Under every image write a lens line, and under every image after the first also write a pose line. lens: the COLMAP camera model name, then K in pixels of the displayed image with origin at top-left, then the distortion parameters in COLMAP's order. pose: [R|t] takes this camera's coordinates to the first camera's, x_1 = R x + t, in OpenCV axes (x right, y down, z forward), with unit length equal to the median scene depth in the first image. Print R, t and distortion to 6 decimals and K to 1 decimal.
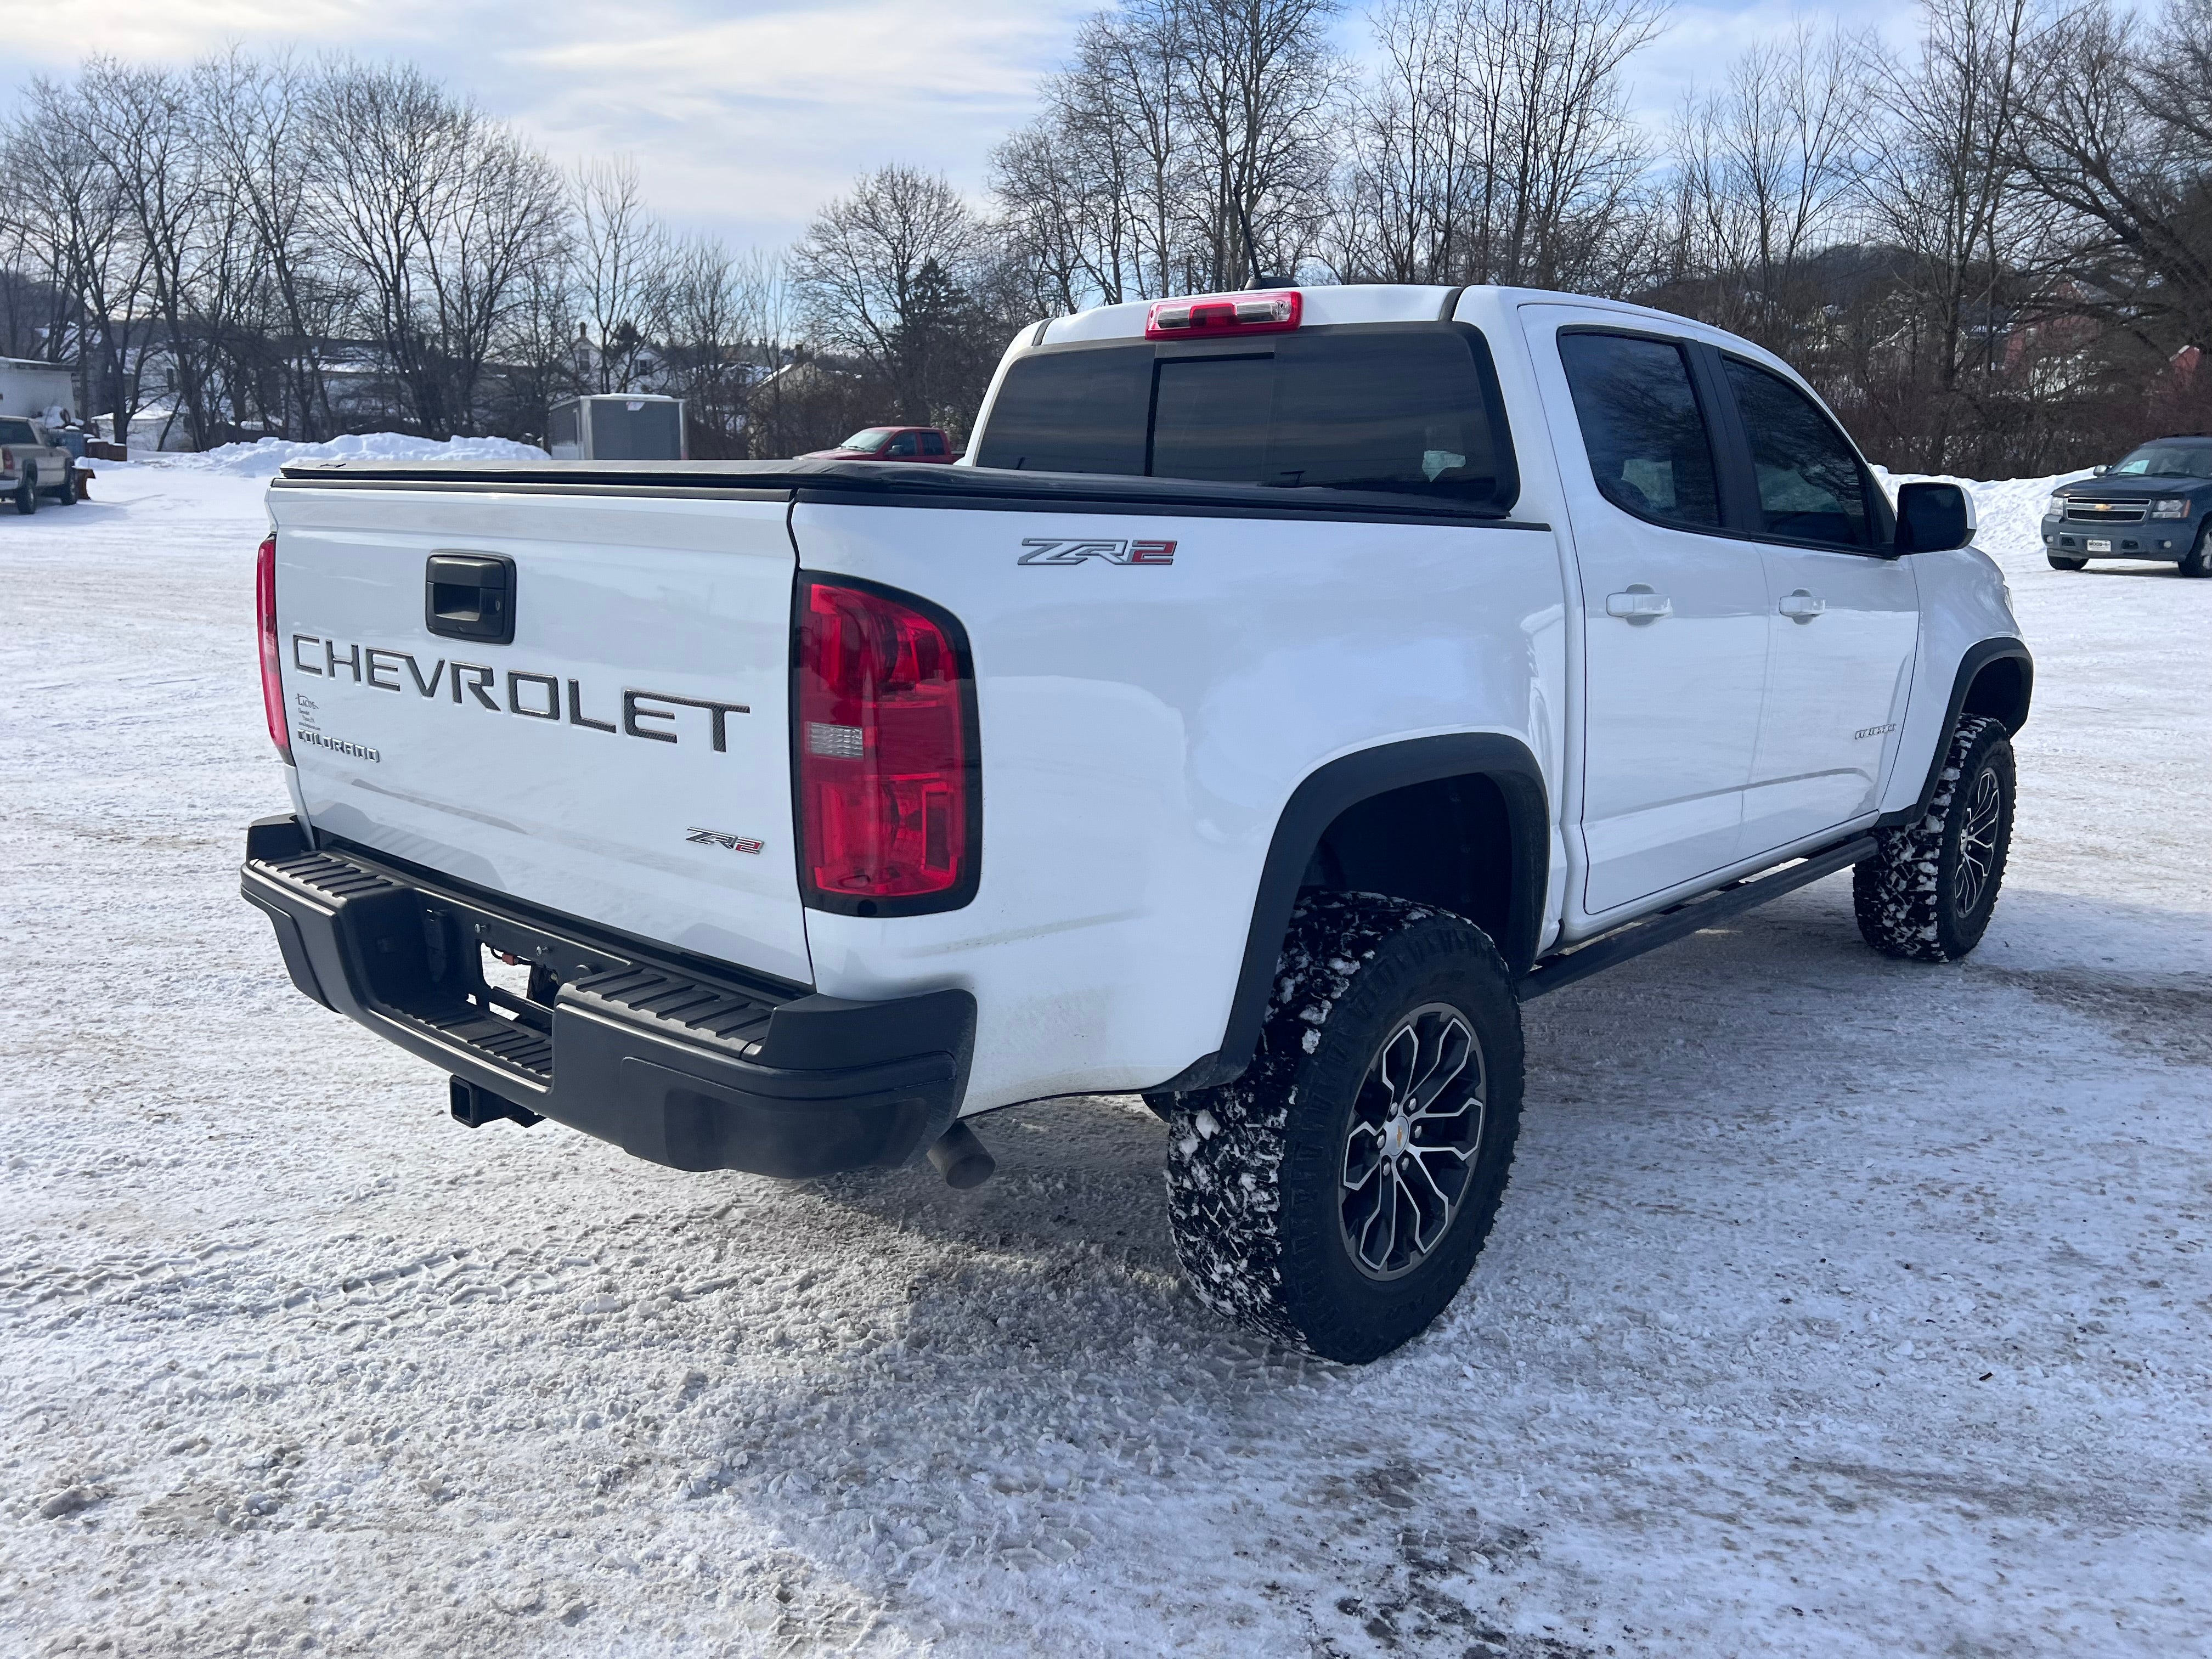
lens RADIAL K [[1667.1, 0, 1090.5], [0, 1667.1, 843.5], [0, 0, 1]] dist [0.056161, -0.059531]
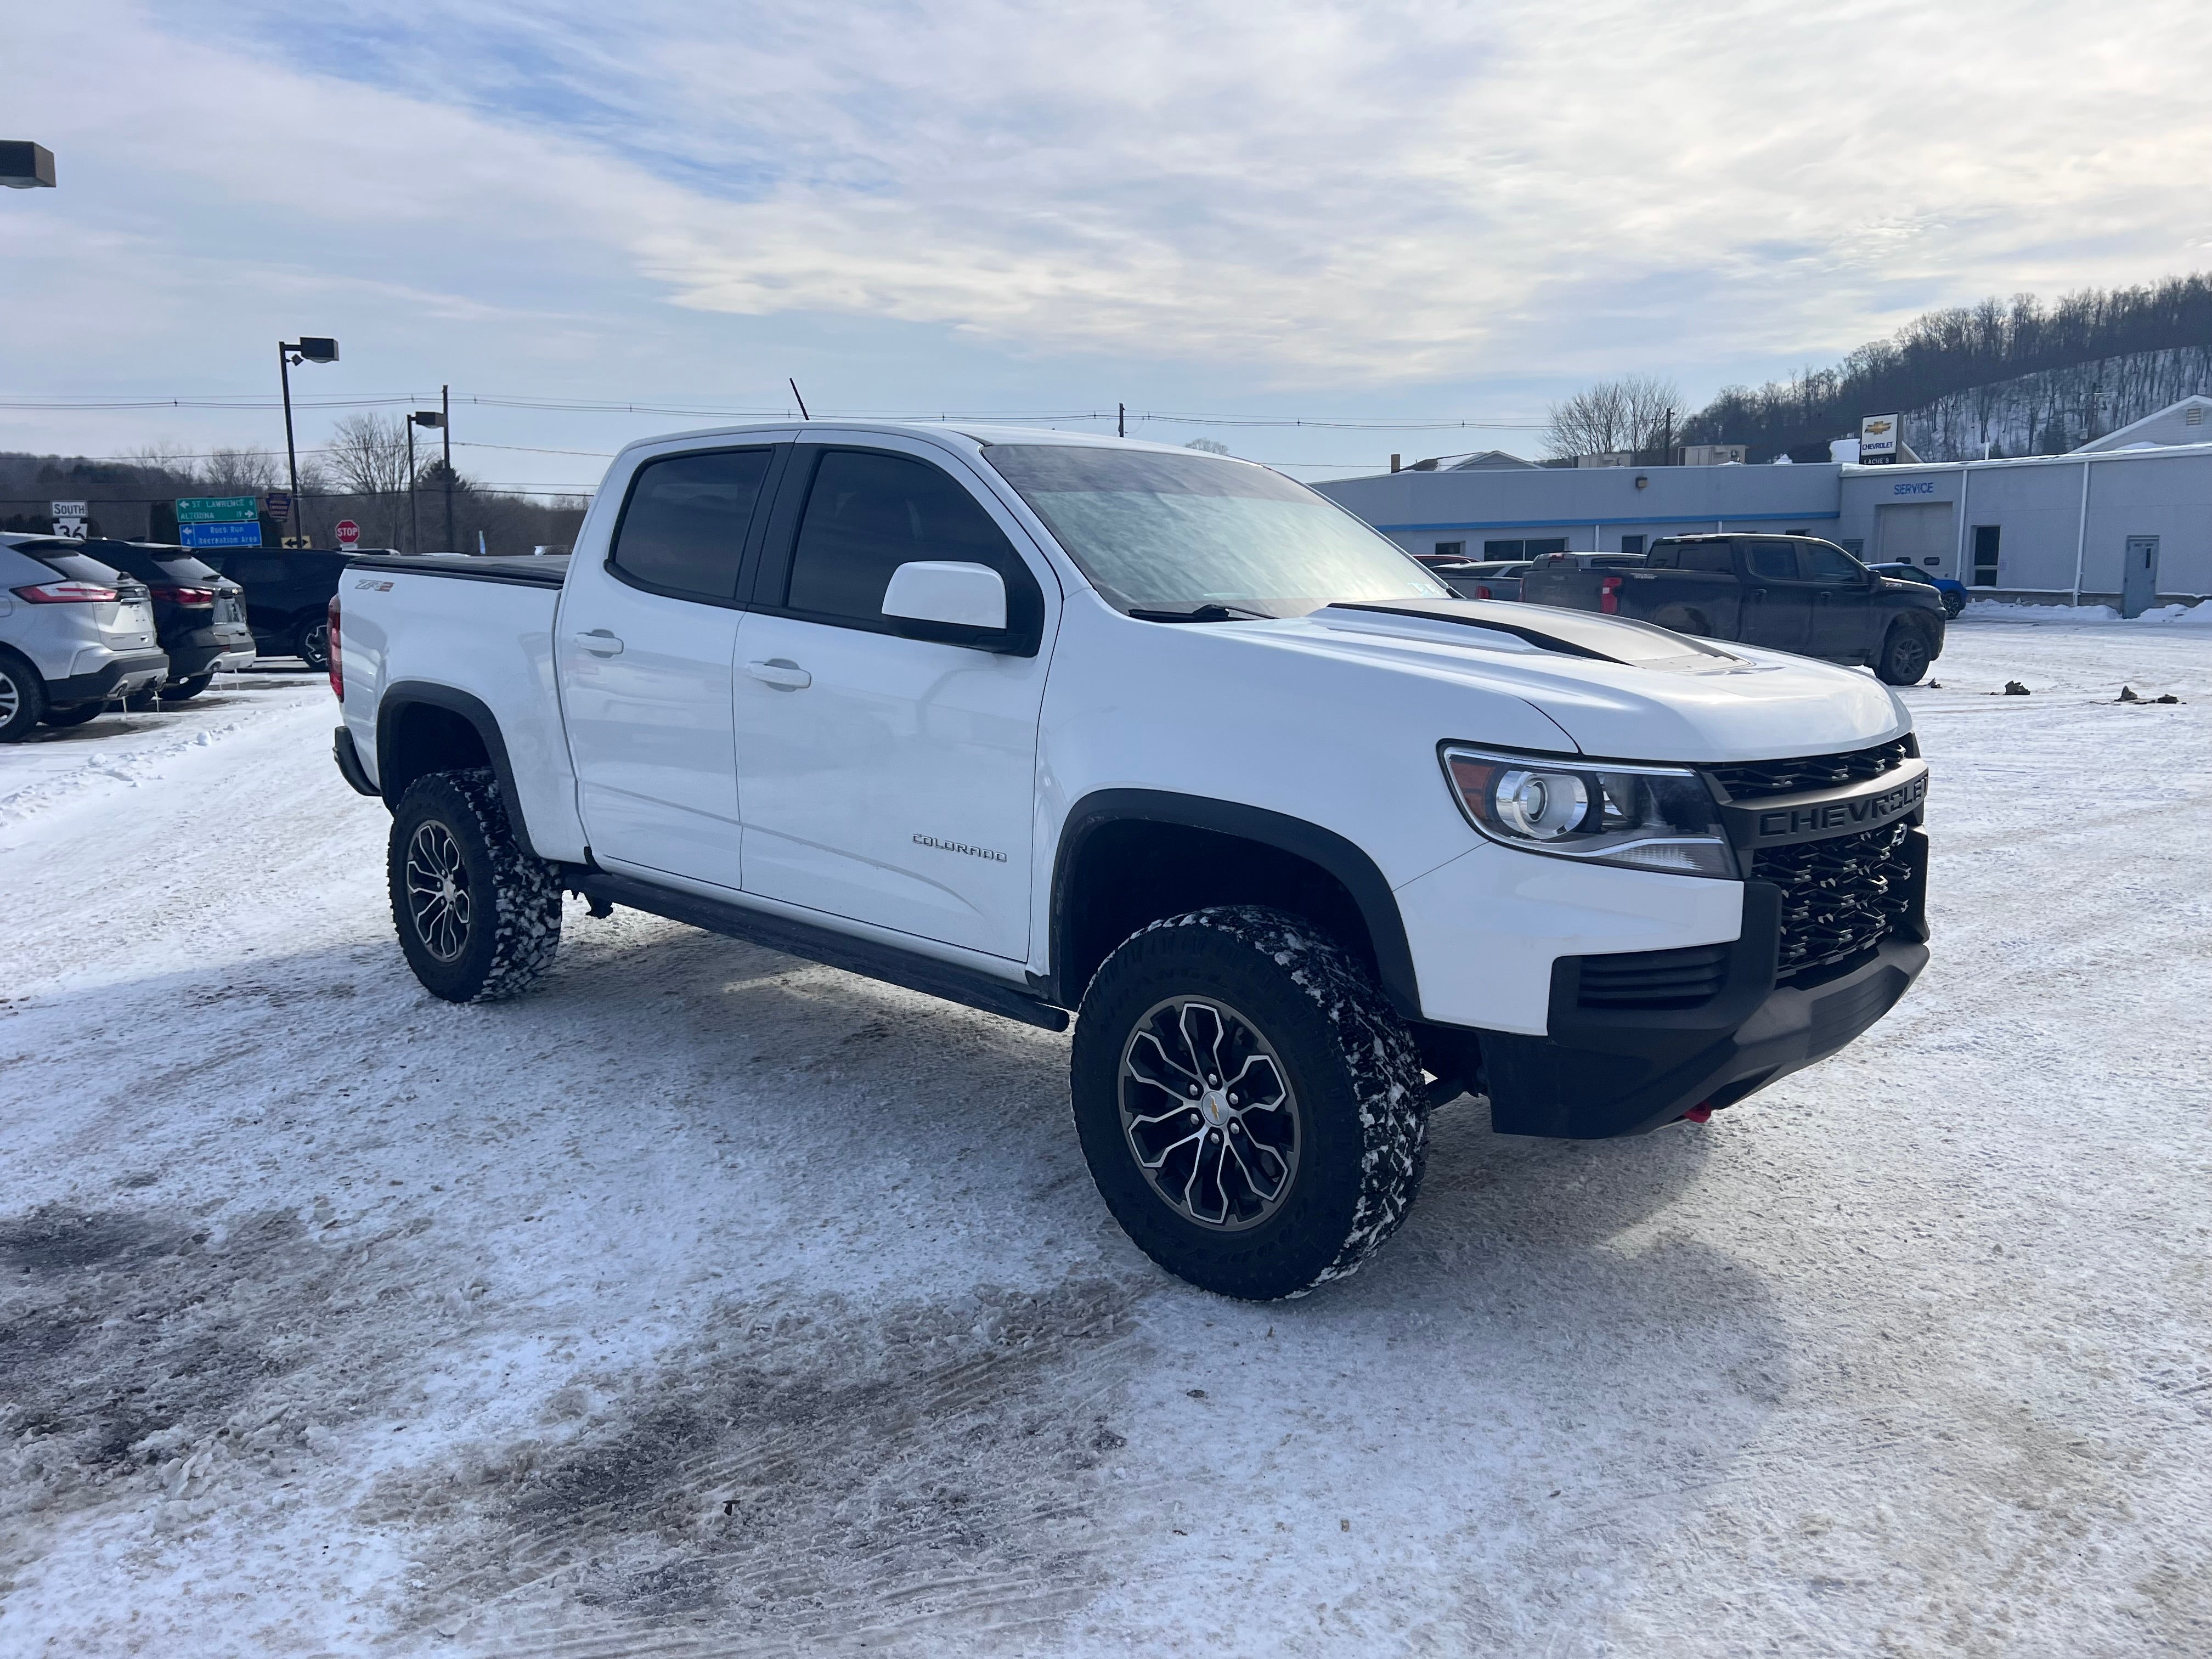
lens RADIAL K [[1667.1, 0, 1119.7], [0, 1667.1, 846.1], [0, 0, 1]] dist [0.056161, -0.059531]
pose [[-0.019395, 0.151979, -0.988193, 1.860788], [-0.220690, 0.963350, 0.152489, -0.307323], [0.975151, 0.221042, 0.014856, 1.527364]]
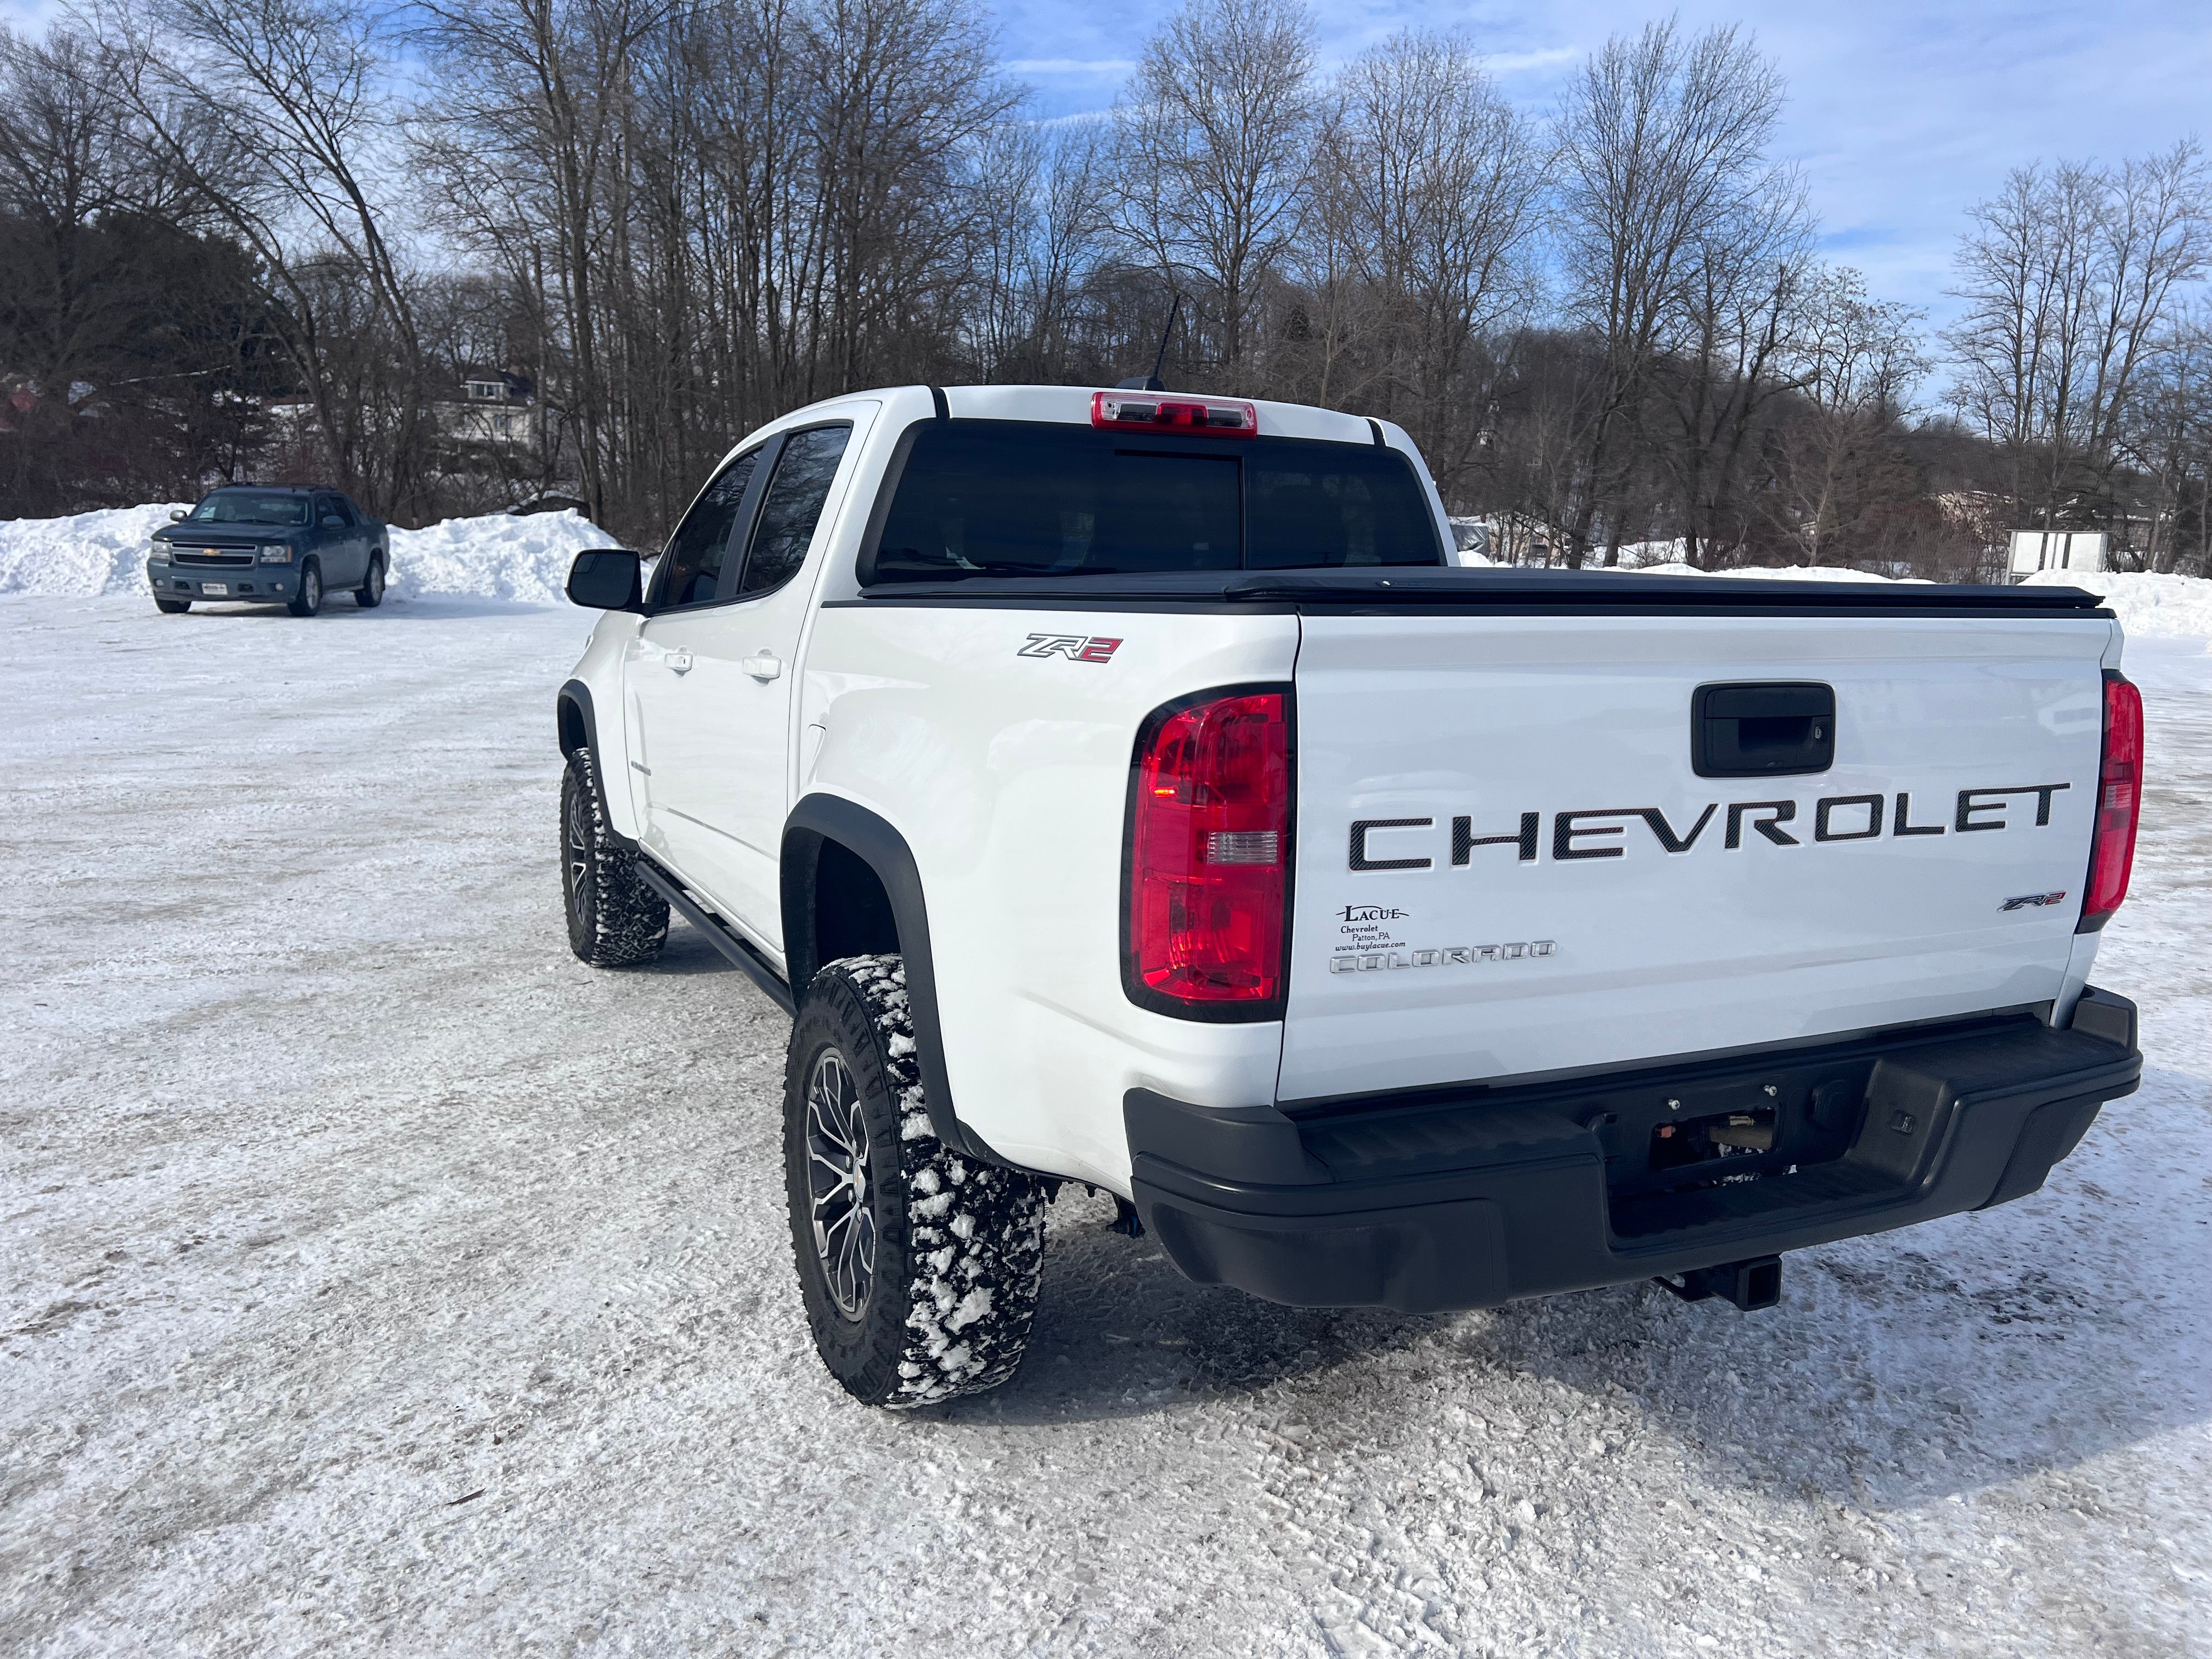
lens RADIAL K [[1667.1, 0, 1123.6], [0, 1667.1, 810.2], [0, 0, 1]] dist [0.056161, -0.059531]
pose [[0.381294, -0.141405, 0.913575, -1.032337], [0.177076, 0.981105, 0.077952, -0.181316], [-0.907336, 0.132050, 0.399129, 0.731111]]
